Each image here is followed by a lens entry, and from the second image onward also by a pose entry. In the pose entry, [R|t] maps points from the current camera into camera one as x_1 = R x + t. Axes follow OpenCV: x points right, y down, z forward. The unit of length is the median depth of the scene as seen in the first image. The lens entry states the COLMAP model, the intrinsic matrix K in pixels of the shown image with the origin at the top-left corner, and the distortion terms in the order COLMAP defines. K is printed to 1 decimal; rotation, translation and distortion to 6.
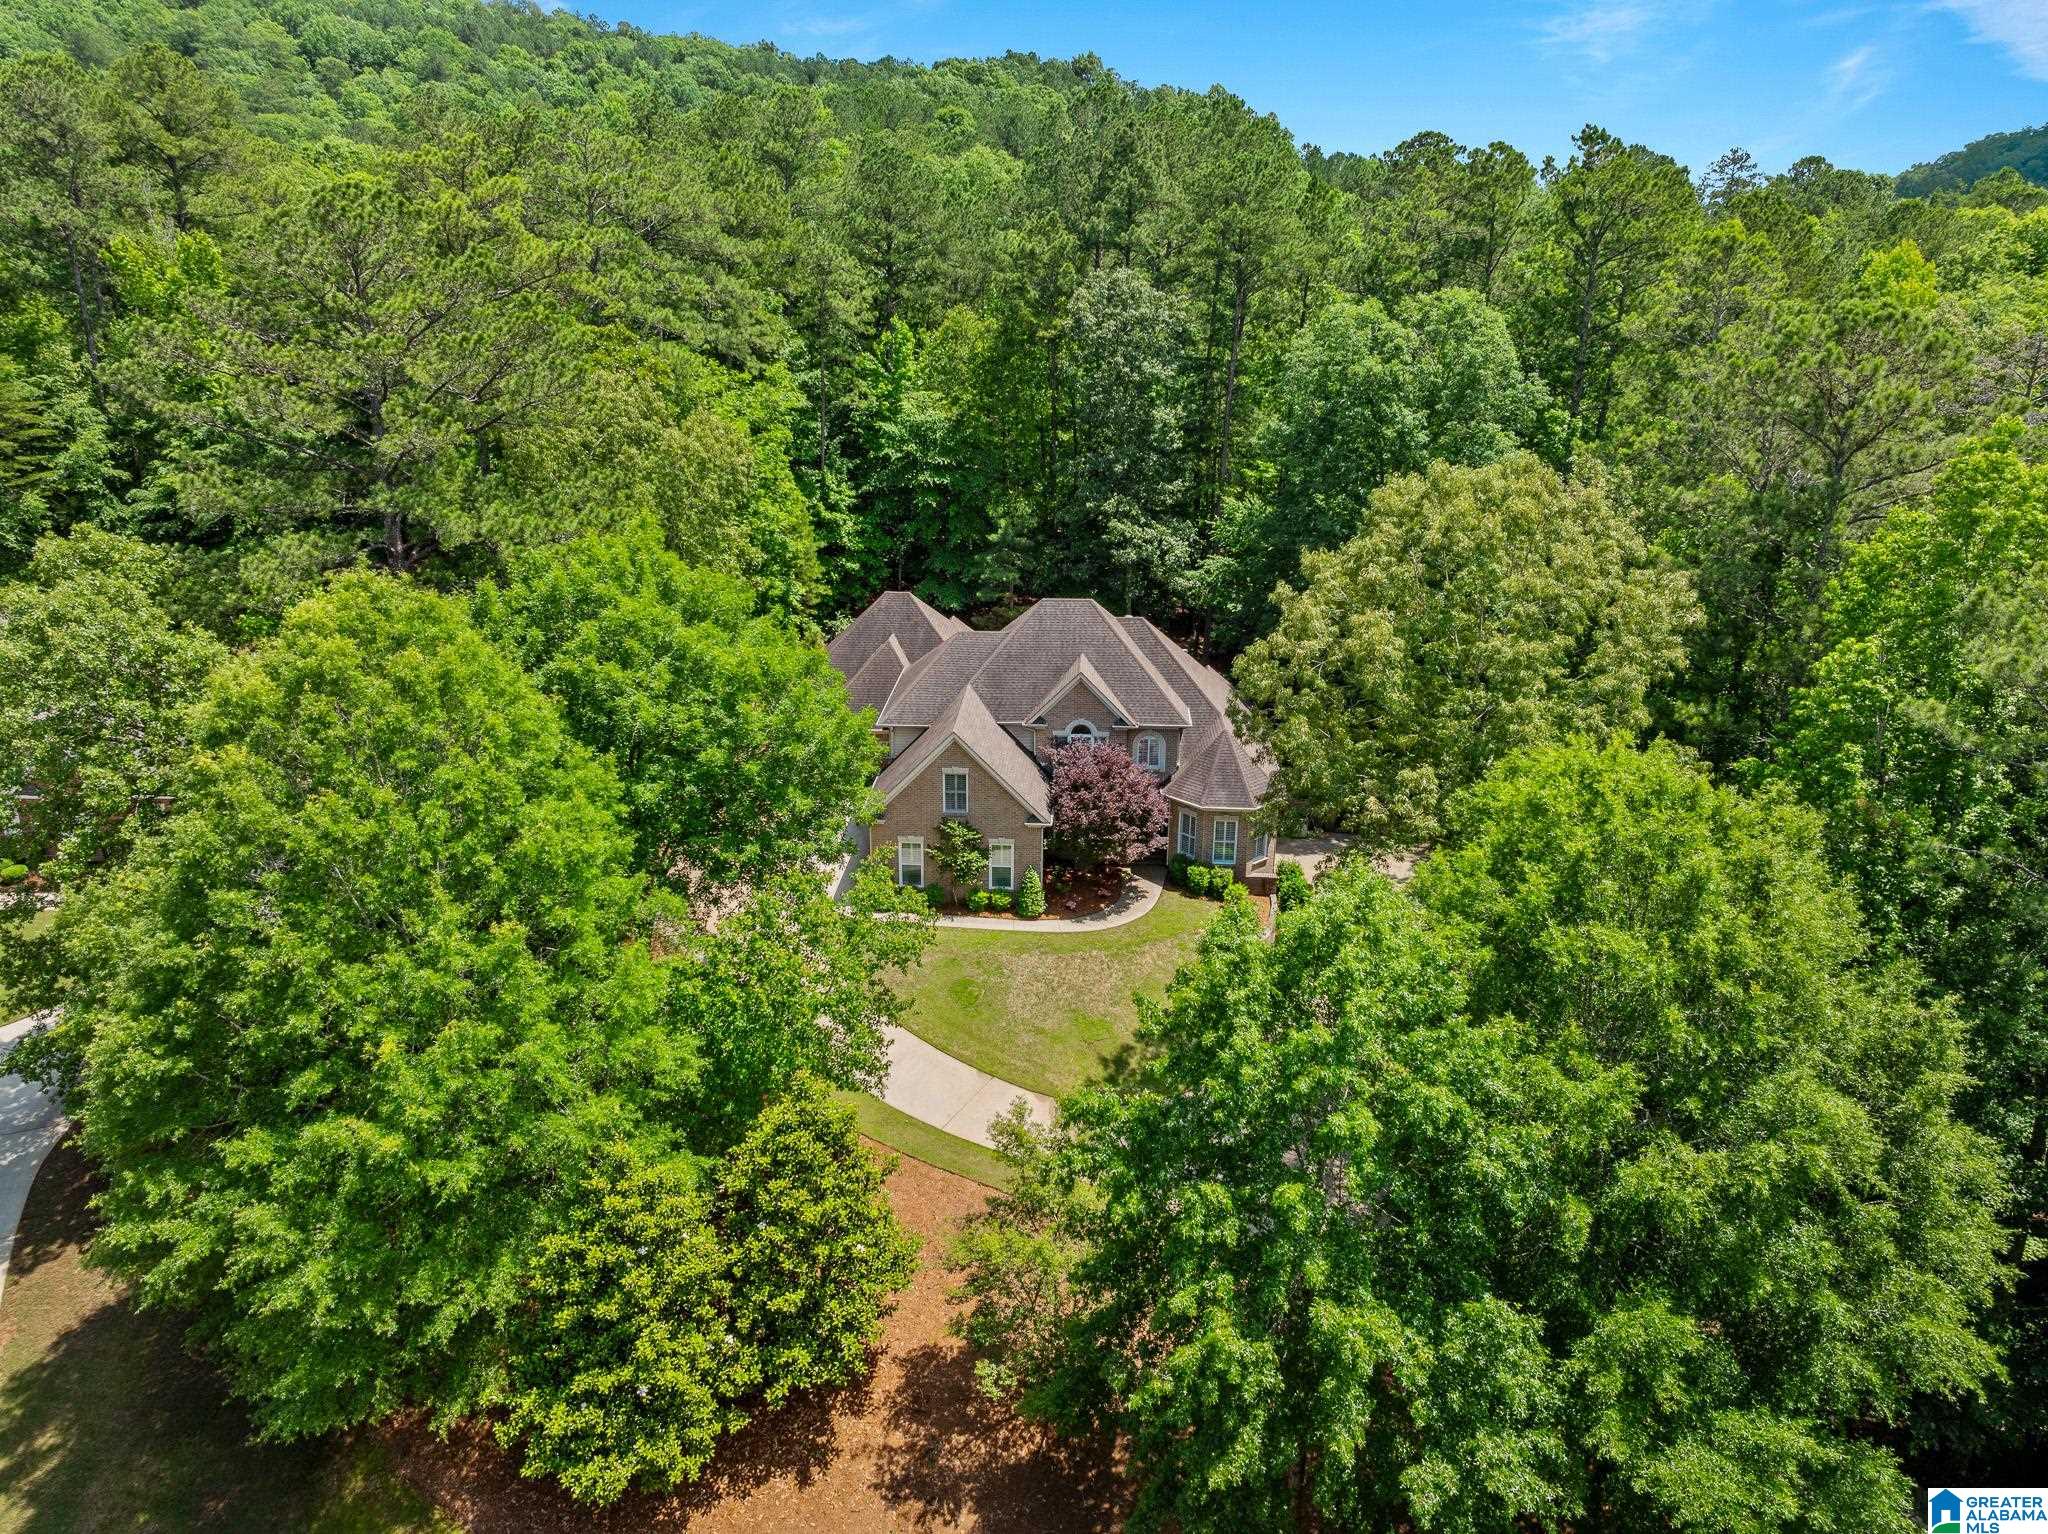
lens RADIAL K [[1448.2, 0, 1024.5], [0, 1448.2, 773.2], [0, 0, 1]] dist [-0.066602, 0.033099]
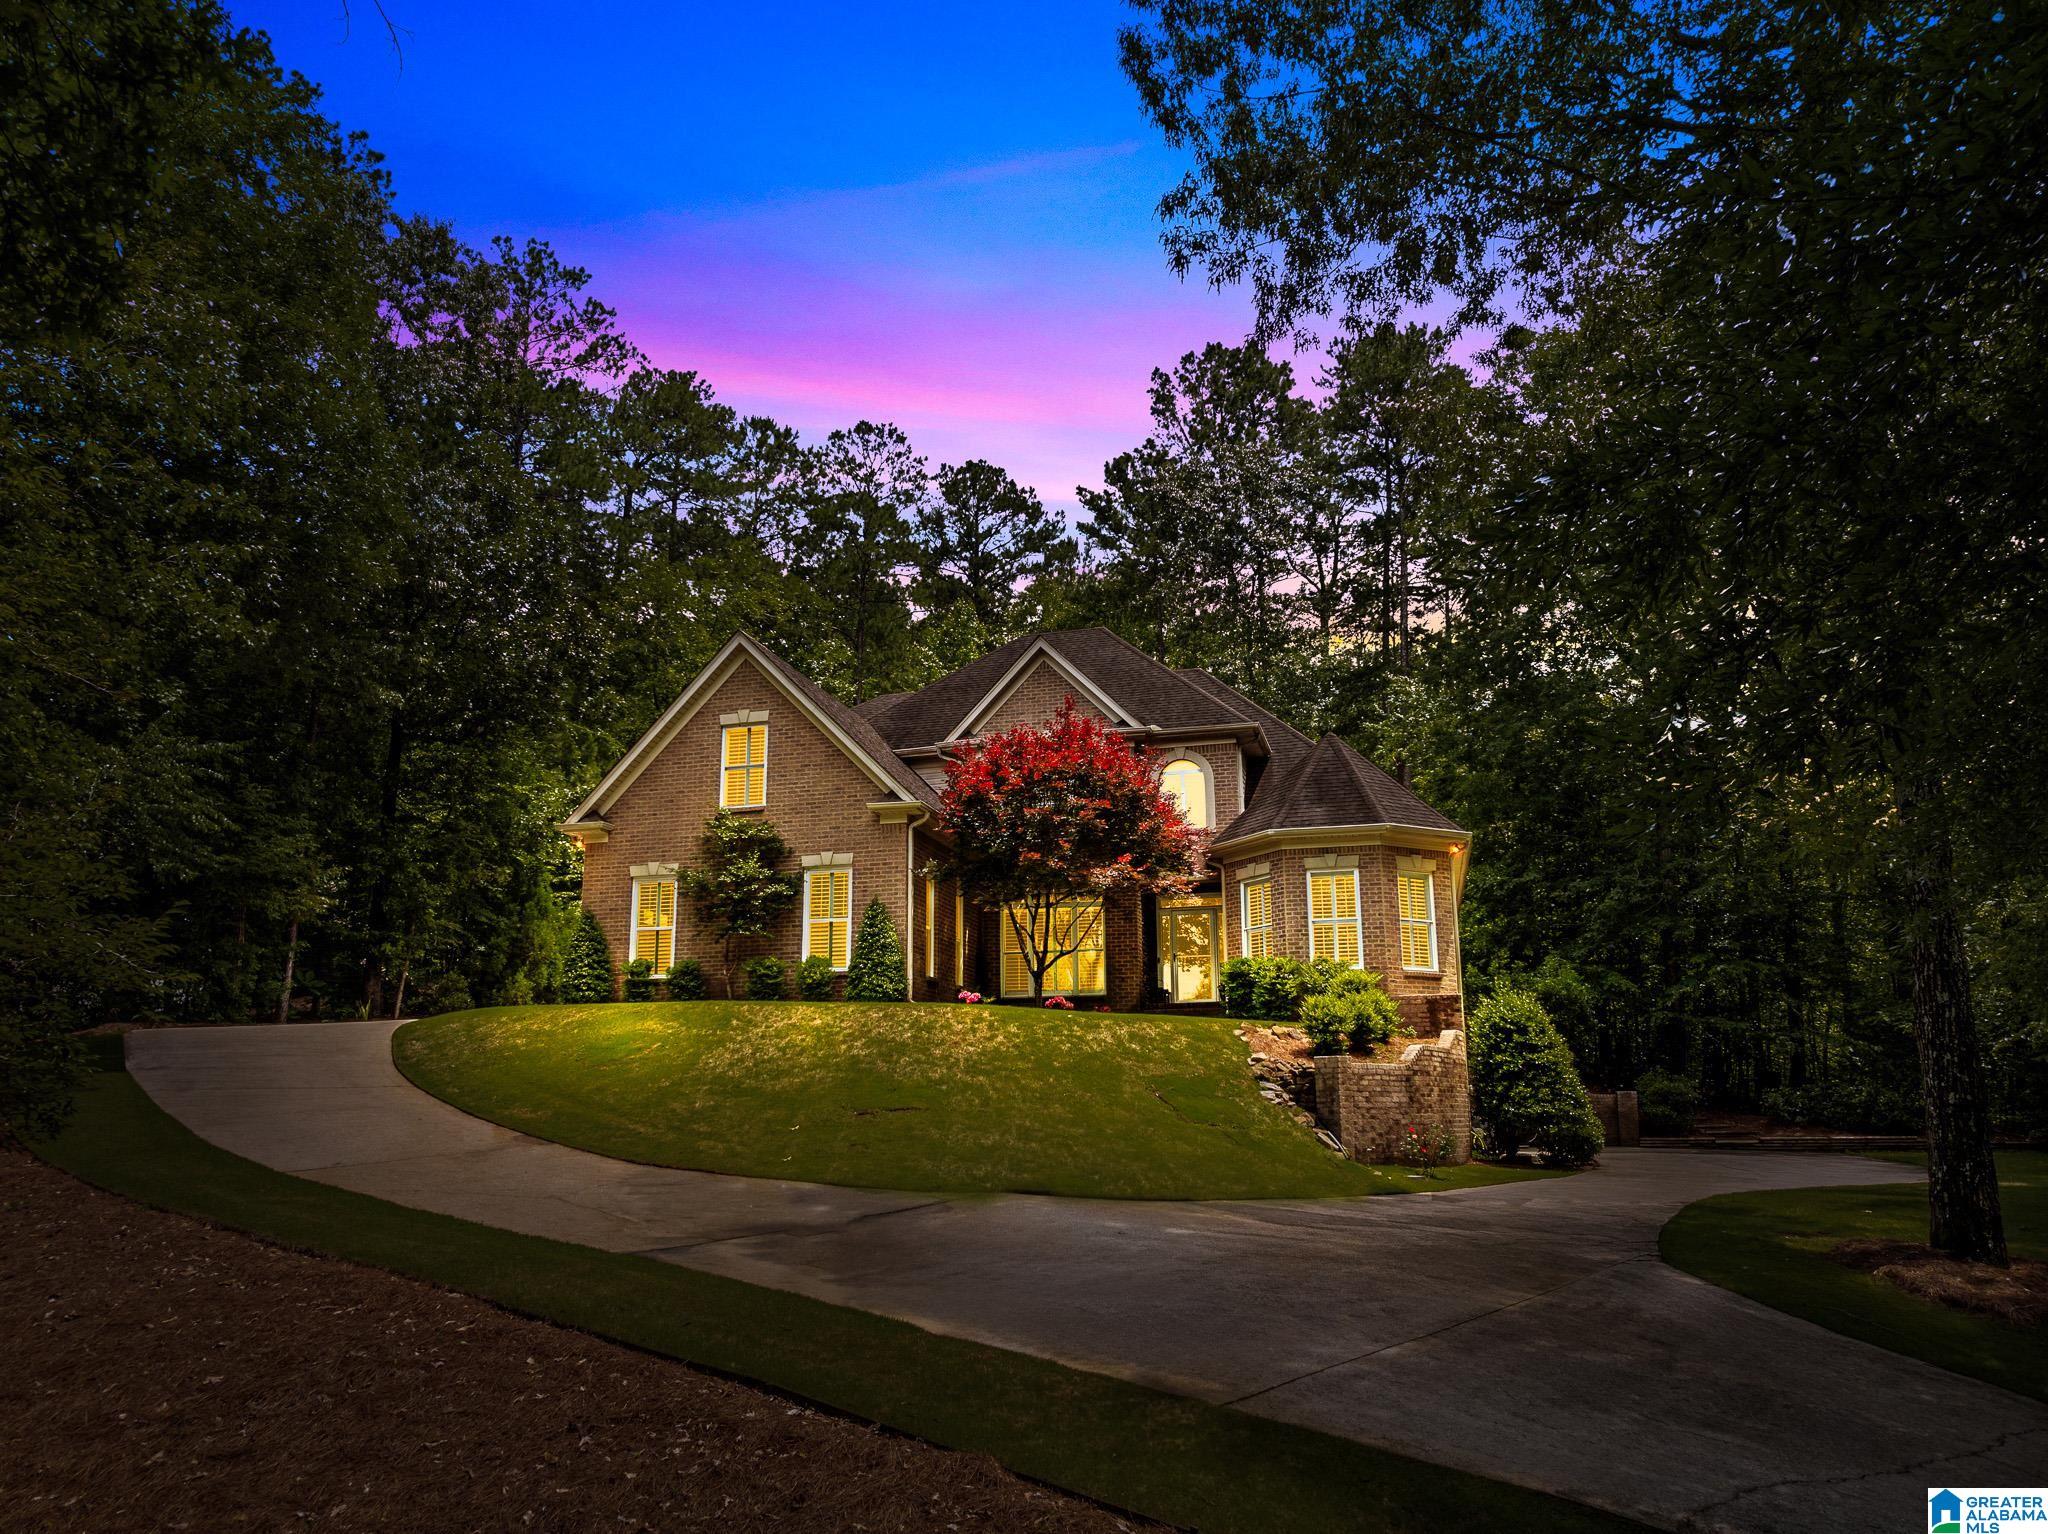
lens RADIAL K [[1448.2, 0, 1032.2], [0, 1448.2, 831.6], [0, 0, 1]] dist [-0.066602, 0.033099]
pose [[0.978752, -0.054184, -0.197761, 0.213685], [-0.052792, 0.865356, -0.498370, 0.404068], [0.198137, 0.498220, 0.844108, 0.906961]]
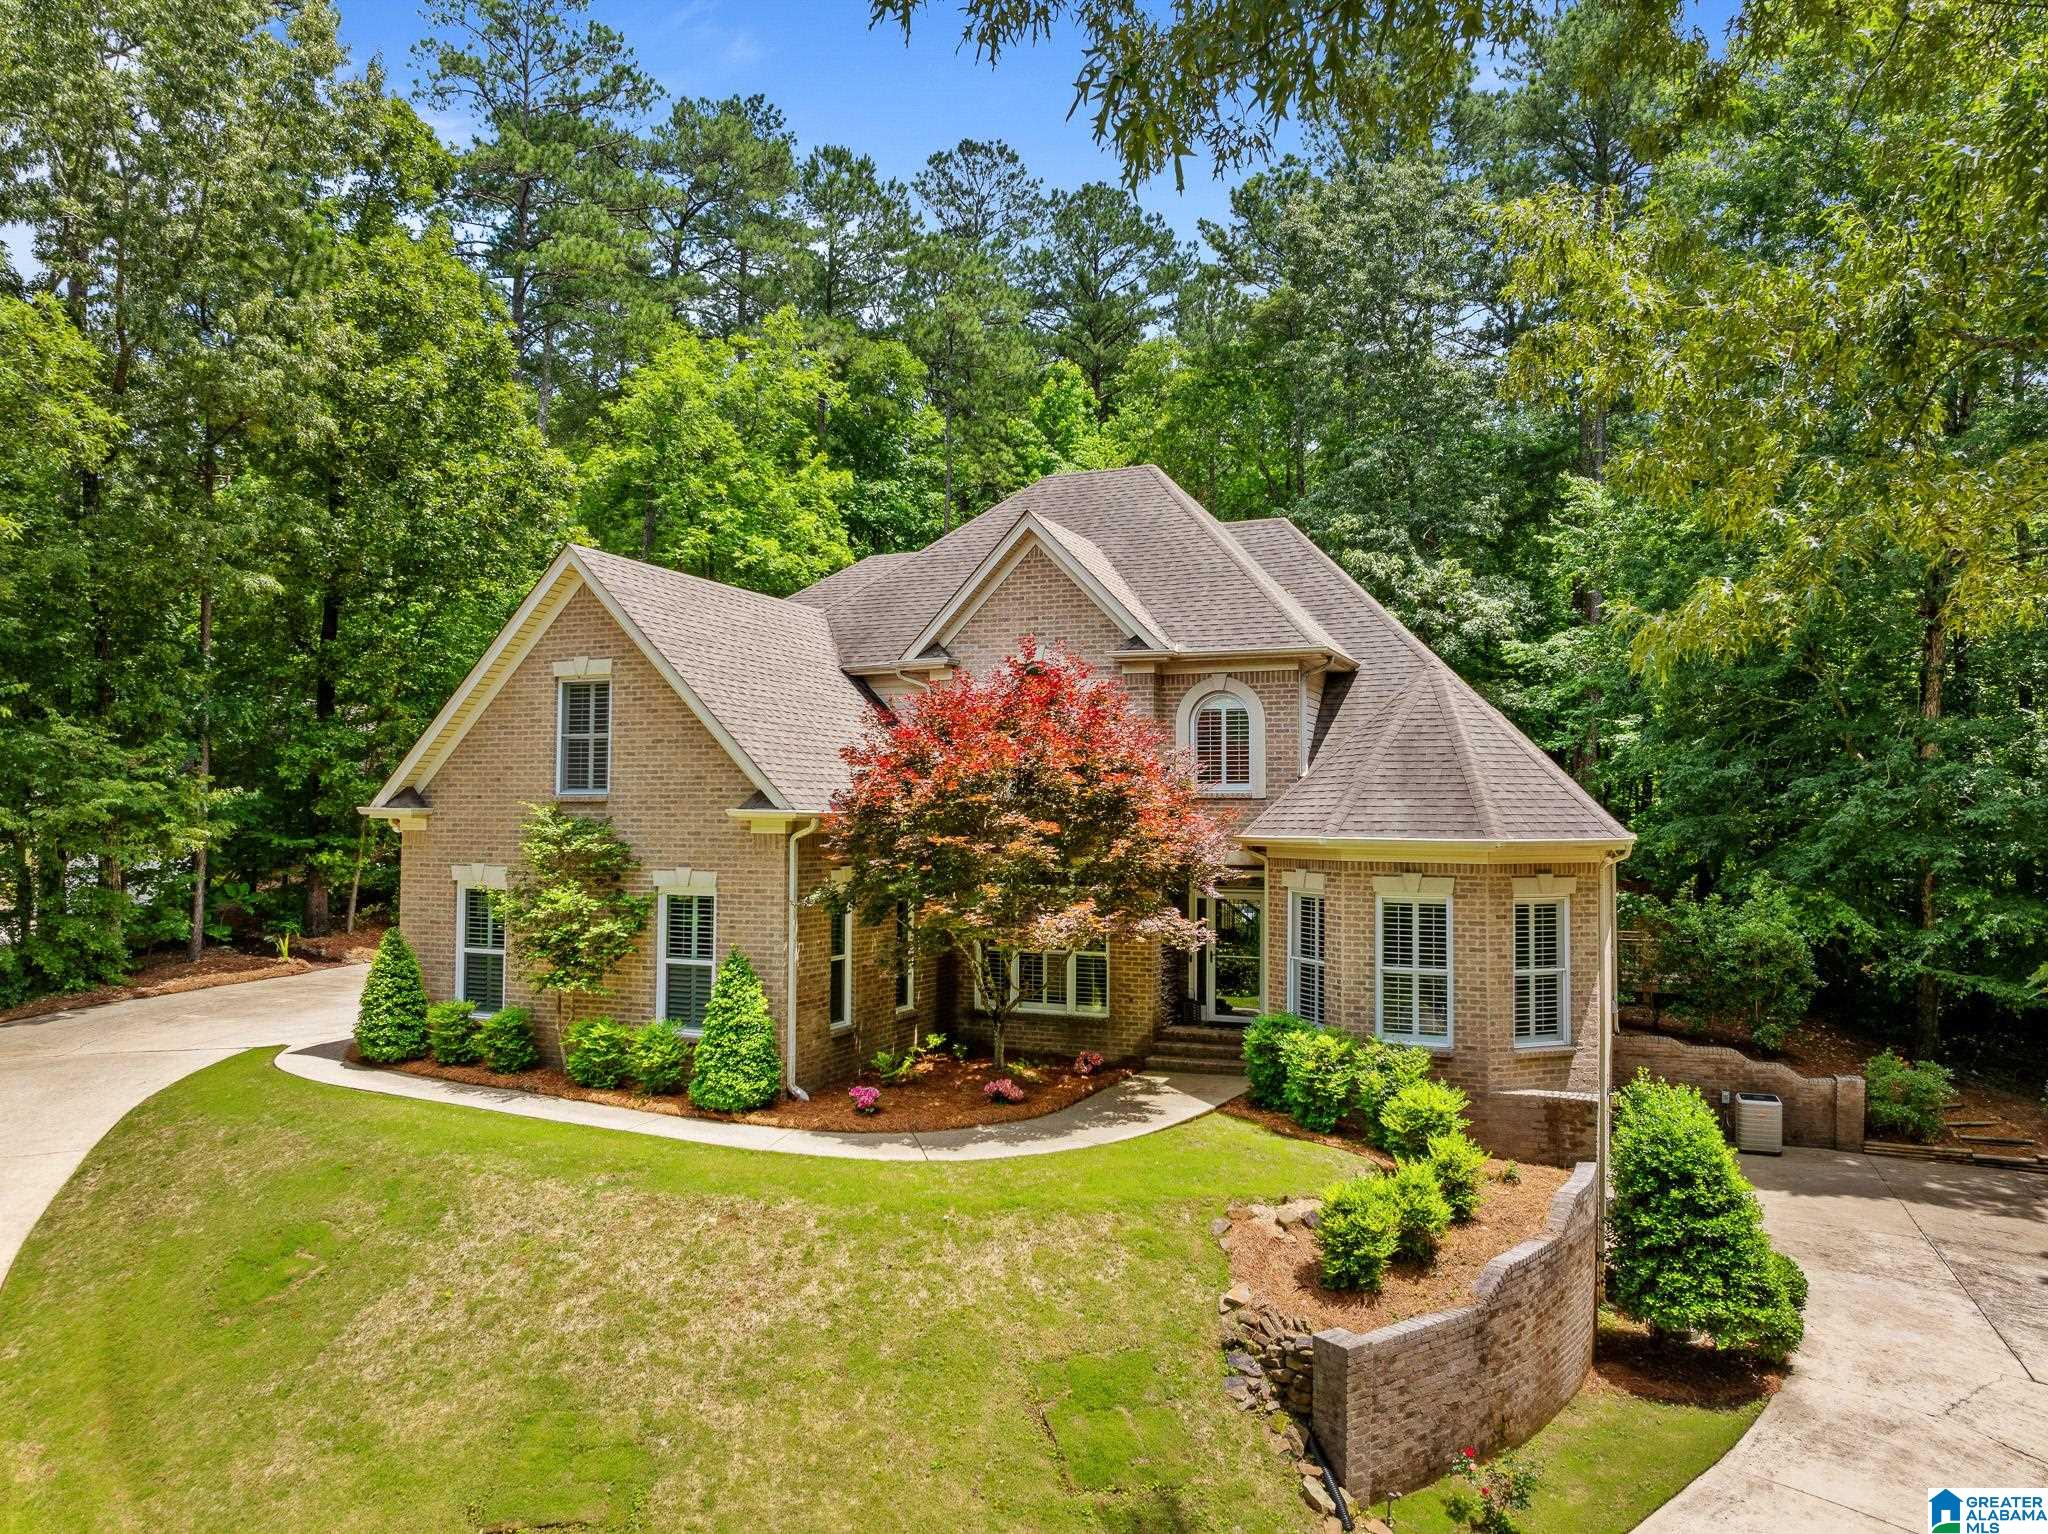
lens RADIAL K [[1448.2, 0, 1028.8], [0, 1448.2, 751.9], [0, 0, 1]] dist [-0.066602, 0.033099]
pose [[0.939185, -0.016046, -0.343037, 0.262492], [-0.112190, 0.929762, -0.350651, 0.192073], [0.324570, 0.367811, 0.871418, 1.071939]]
